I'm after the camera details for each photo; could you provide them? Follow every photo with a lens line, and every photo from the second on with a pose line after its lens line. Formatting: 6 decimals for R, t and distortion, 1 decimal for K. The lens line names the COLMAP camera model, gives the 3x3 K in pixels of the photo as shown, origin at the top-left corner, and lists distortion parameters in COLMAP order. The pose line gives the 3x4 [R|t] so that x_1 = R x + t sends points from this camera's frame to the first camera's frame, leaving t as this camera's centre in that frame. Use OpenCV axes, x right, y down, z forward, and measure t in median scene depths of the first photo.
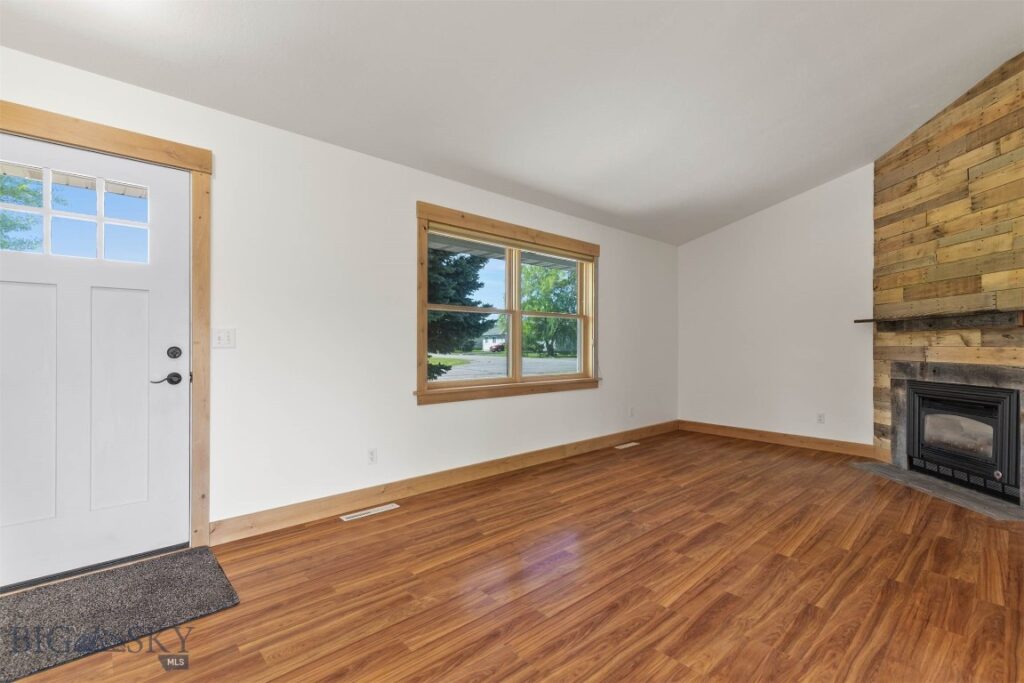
lens RADIAL K [[459.3, 0, 508.1], [0, 459.3, 343.6], [0, 0, 1]] dist [0.002620, 0.000515]
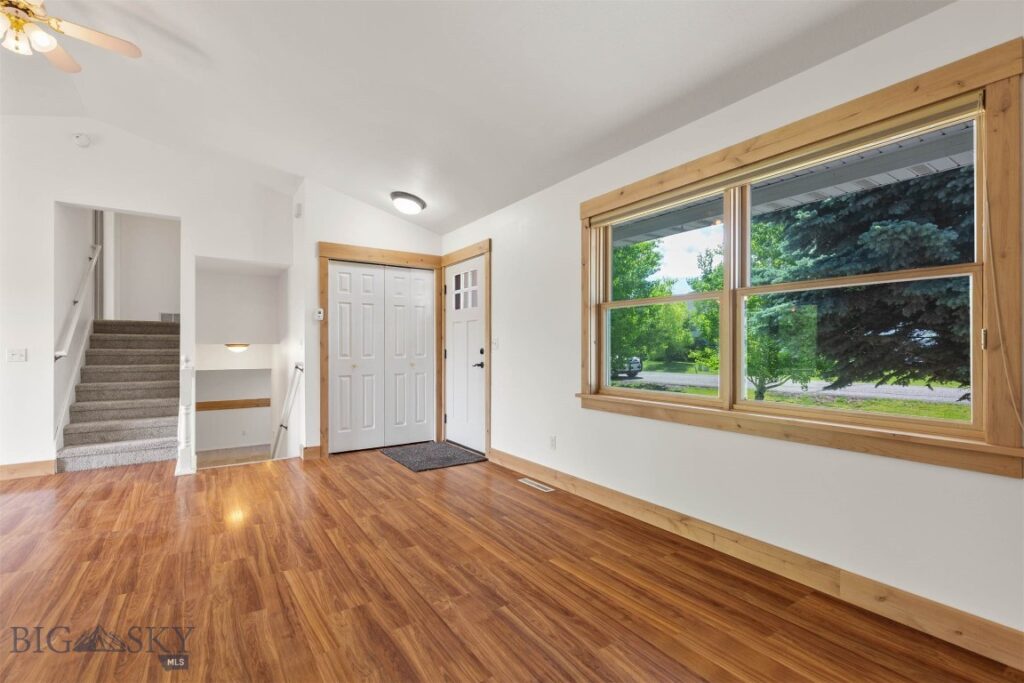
lens RADIAL K [[459.3, 0, 518.4], [0, 459.3, 348.4], [0, 0, 1]] dist [0.002620, 0.000515]
pose [[-0.128343, 0.001191, -0.991729, 0.791332], [0.002709, 0.999996, 0.000850, 0.003751], [0.991726, -0.002577, -0.128346, 0.967526]]
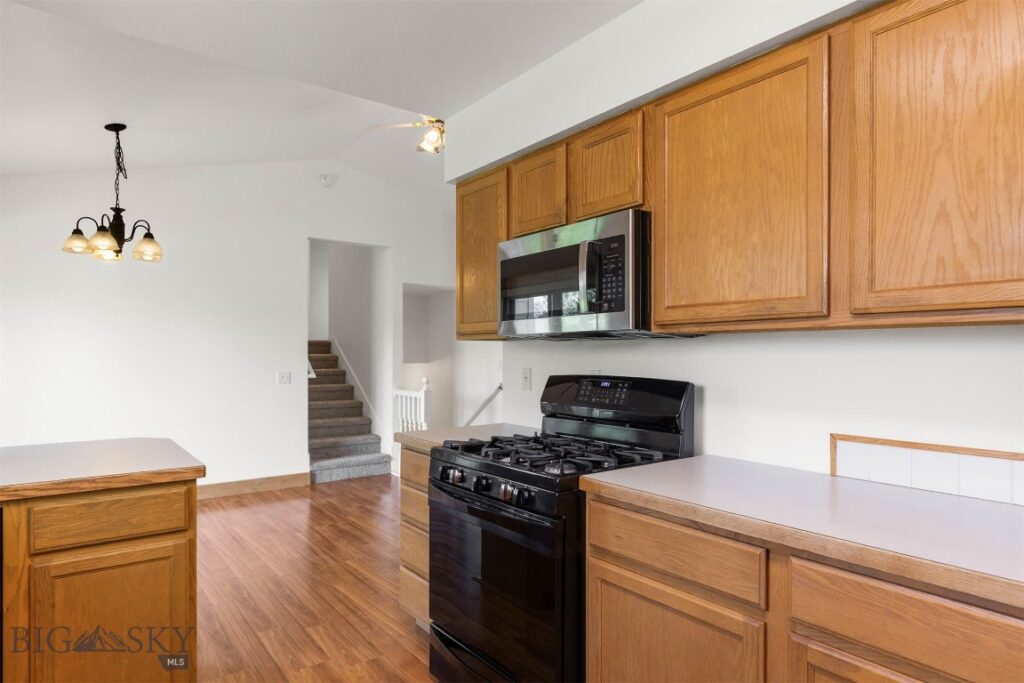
lens RADIAL K [[604.2, 0, 525.0], [0, 604.2, 361.8], [0, 0, 1]] dist [0.004544, -0.000739]
pose [[-0.077027, 0.009274, -0.996986, 1.418471], [-0.000746, 0.999956, 0.009359, -0.041376], [0.997029, 0.001465, -0.077016, 0.399025]]
